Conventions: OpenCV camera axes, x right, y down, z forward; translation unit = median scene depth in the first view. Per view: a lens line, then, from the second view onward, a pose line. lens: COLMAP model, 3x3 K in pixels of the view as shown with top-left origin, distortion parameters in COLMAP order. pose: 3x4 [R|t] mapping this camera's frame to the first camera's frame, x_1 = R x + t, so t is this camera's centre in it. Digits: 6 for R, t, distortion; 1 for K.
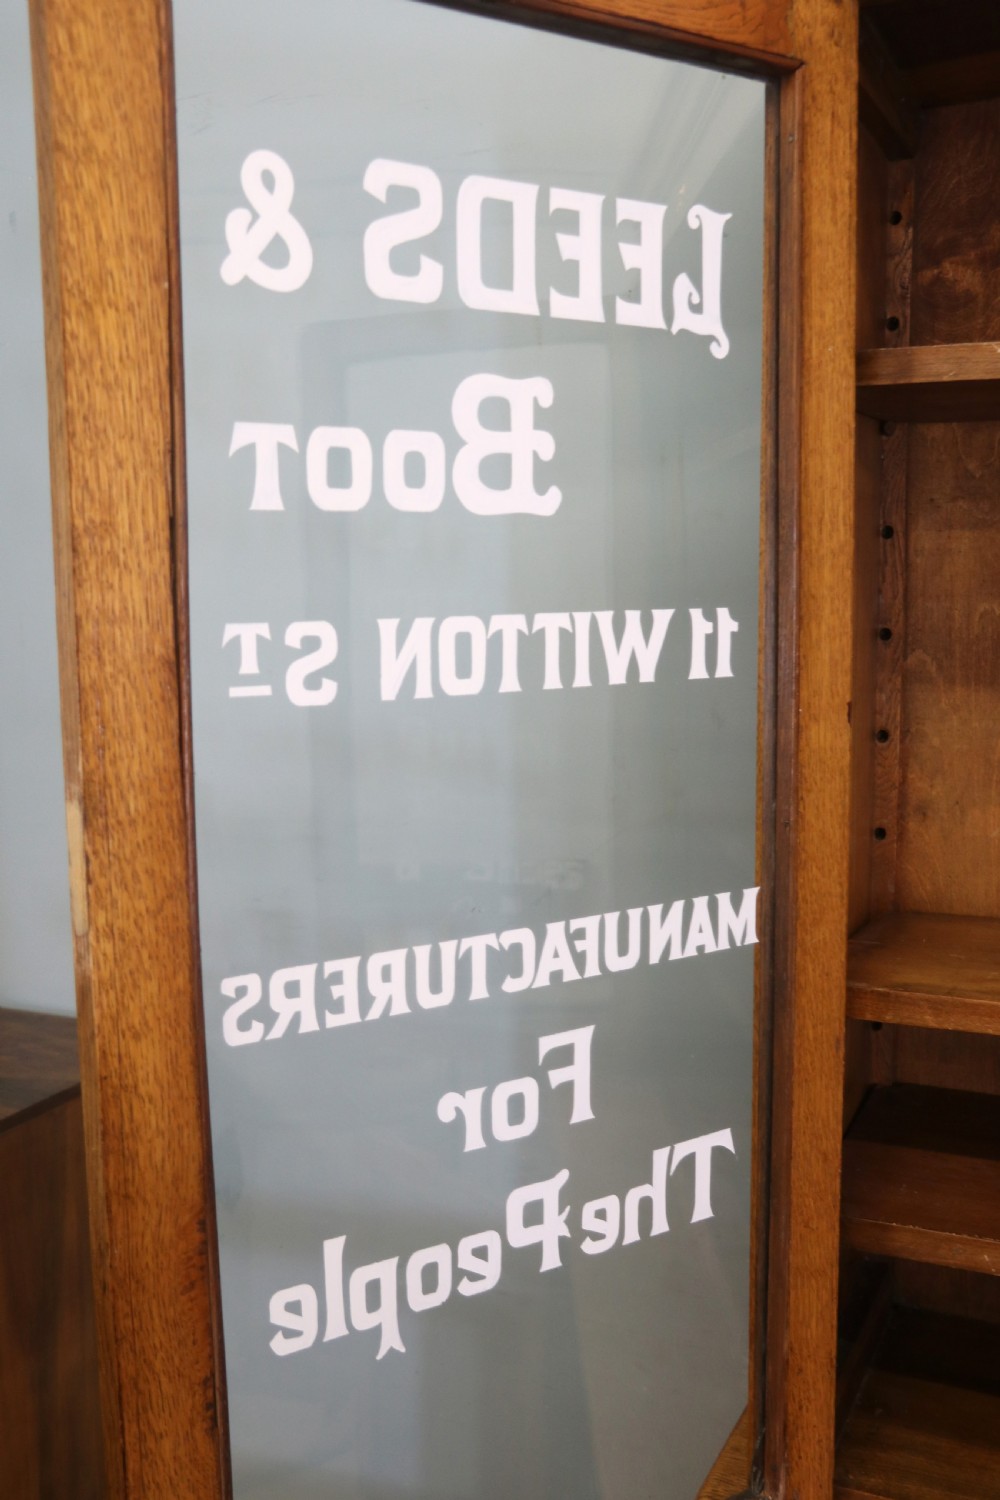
lens RADIAL K [[1467.2, 0, 500.6], [0, 1467.2, 753.0], [0, 0, 1]] dist [-0.055785, 0.000000]
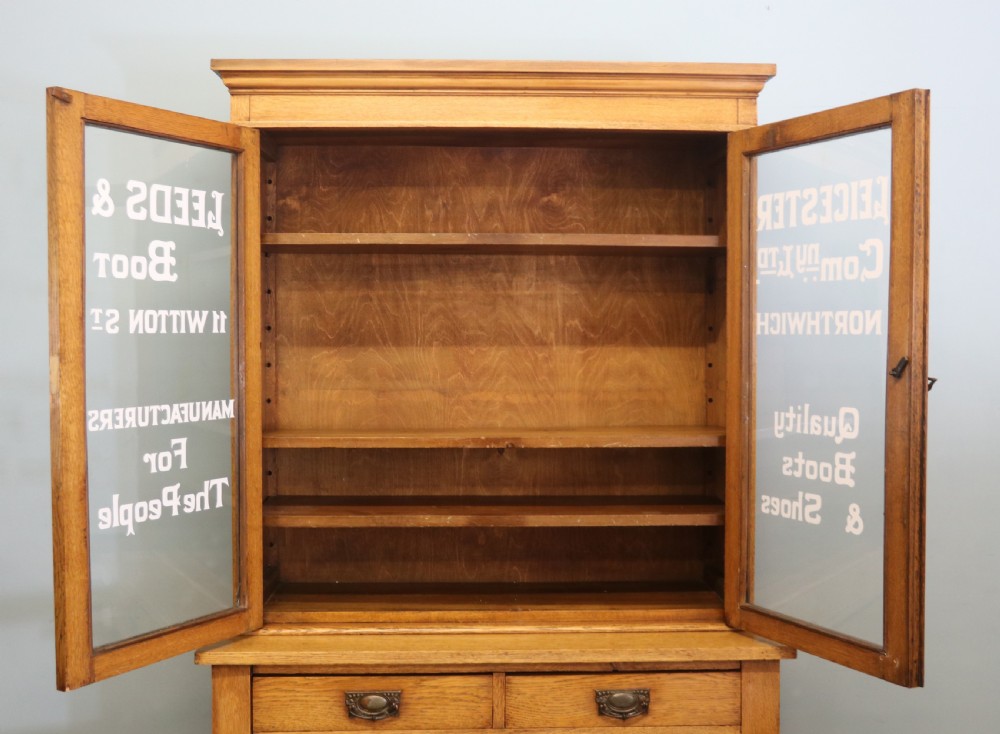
lens RADIAL K [[1266.0, 0, 512.4], [0, 1266.0, 353.5], [0, 0, 1]] dist [-0.028713, 0.000000]
pose [[0.893990, 0.003684, 0.448072, -0.572000], [0.048283, 0.993352, -0.104501, 0.344031], [-0.445478, 0.115057, 0.887869, -1.910523]]
